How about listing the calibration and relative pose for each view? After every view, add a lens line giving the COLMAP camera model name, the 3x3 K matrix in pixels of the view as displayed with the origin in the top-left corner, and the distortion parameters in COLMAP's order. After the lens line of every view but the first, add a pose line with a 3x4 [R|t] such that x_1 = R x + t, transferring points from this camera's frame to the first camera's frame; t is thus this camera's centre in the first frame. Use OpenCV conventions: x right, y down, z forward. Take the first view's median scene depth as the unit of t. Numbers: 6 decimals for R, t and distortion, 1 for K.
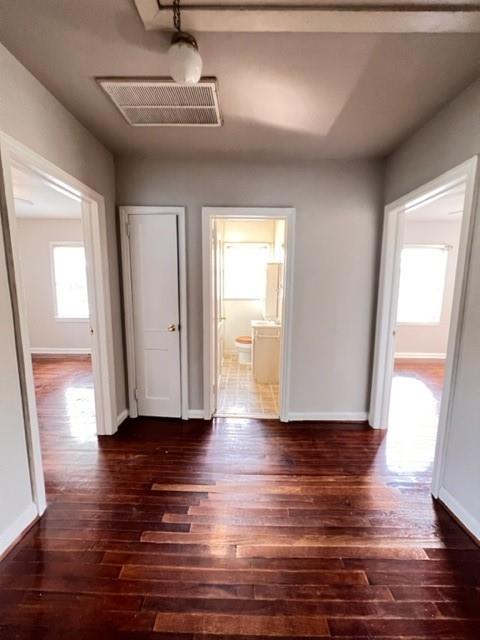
lens RADIAL K [[255.1, 0, 240.0], [0, 255.1, 320.0], [0, 0, 1]] dist [0.000275, 0.000067]
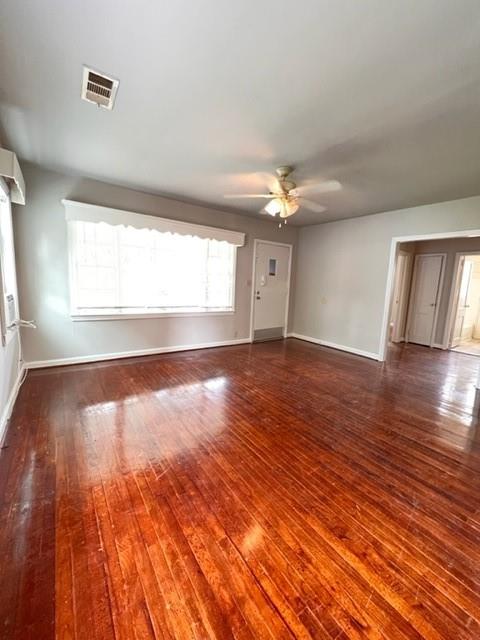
lens RADIAL K [[258.1, 0, 241.8], [0, 258.1, 318.1], [0, 0, 1]] dist [-0.003046, 0.000768]
pose [[0.597632, 0.125019, -0.791963, 0.541580], [-0.141459, 0.988714, 0.049330, 0.268402], [0.789193, 0.082549, 0.608573, -1.682997]]
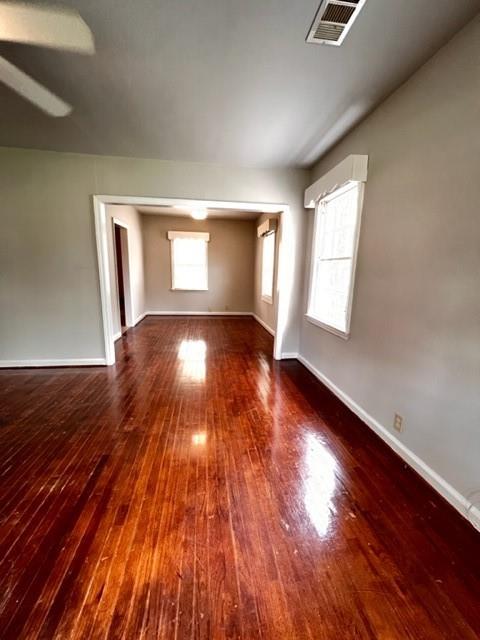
lens RADIAL K [[258.1, 0, 241.8], [0, 258.1, 318.1], [0, 0, 1]] dist [-0.003046, 0.000768]
pose [[-0.166681, -0.194255, 0.966686, -0.860793], [0.099322, 0.972107, 0.212469, 0.202482], [-0.980996, 0.131428, -0.142738, -1.286433]]
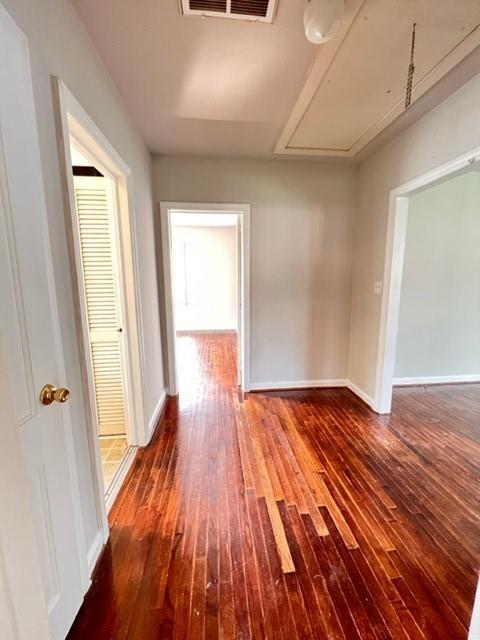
lens RADIAL K [[258.1, 0, 241.8], [0, 258.1, 318.1], [0, 0, 1]] dist [-0.003046, 0.000768]
pose [[-0.120499, -0.157958, 0.980066, -0.591495], [0.132005, 0.975943, 0.173523, -0.089155], [-0.983898, 0.150283, -0.096749, 0.724580]]
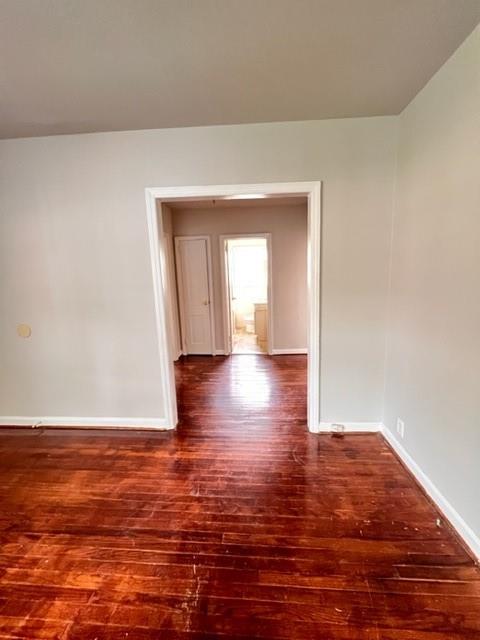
lens RADIAL K [[258.1, 0, 241.8], [0, 258.1, 318.1], [0, 0, 1]] dist [-0.003046, 0.000768]
pose [[0.998154, -0.034492, -0.049989, 0.073717], [0.035954, 0.998943, 0.028650, 0.091825], [0.048948, -0.030394, 0.998339, -0.759251]]
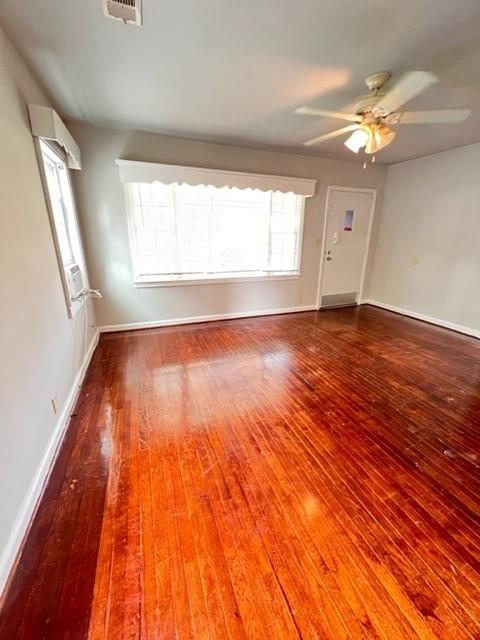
lens RADIAL K [[258.1, 0, 241.8], [0, 258.1, 318.1], [0, 0, 1]] dist [-0.003046, 0.000768]
pose [[0.379425, 0.277745, -0.882550, 0.420594], [-0.124554, 0.960529, 0.248737, 0.216376], [0.916800, 0.015548, 0.399043, -1.589019]]
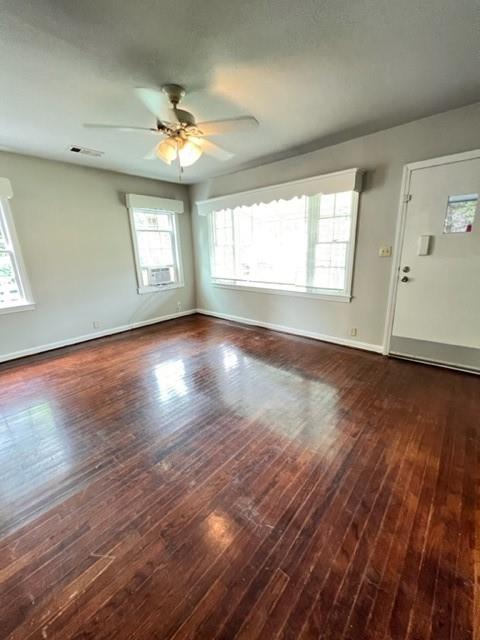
lens RADIAL K [[258.1, 0, 241.8], [0, 258.1, 318.1], [0, 0, 1]] dist [-0.003046, 0.000768]
pose [[-0.650421, 0.206718, -0.730903, 0.263693], [-0.076281, 0.939613, 0.333628, 0.029248], [0.755733, 0.272753, -0.595376, -0.145667]]
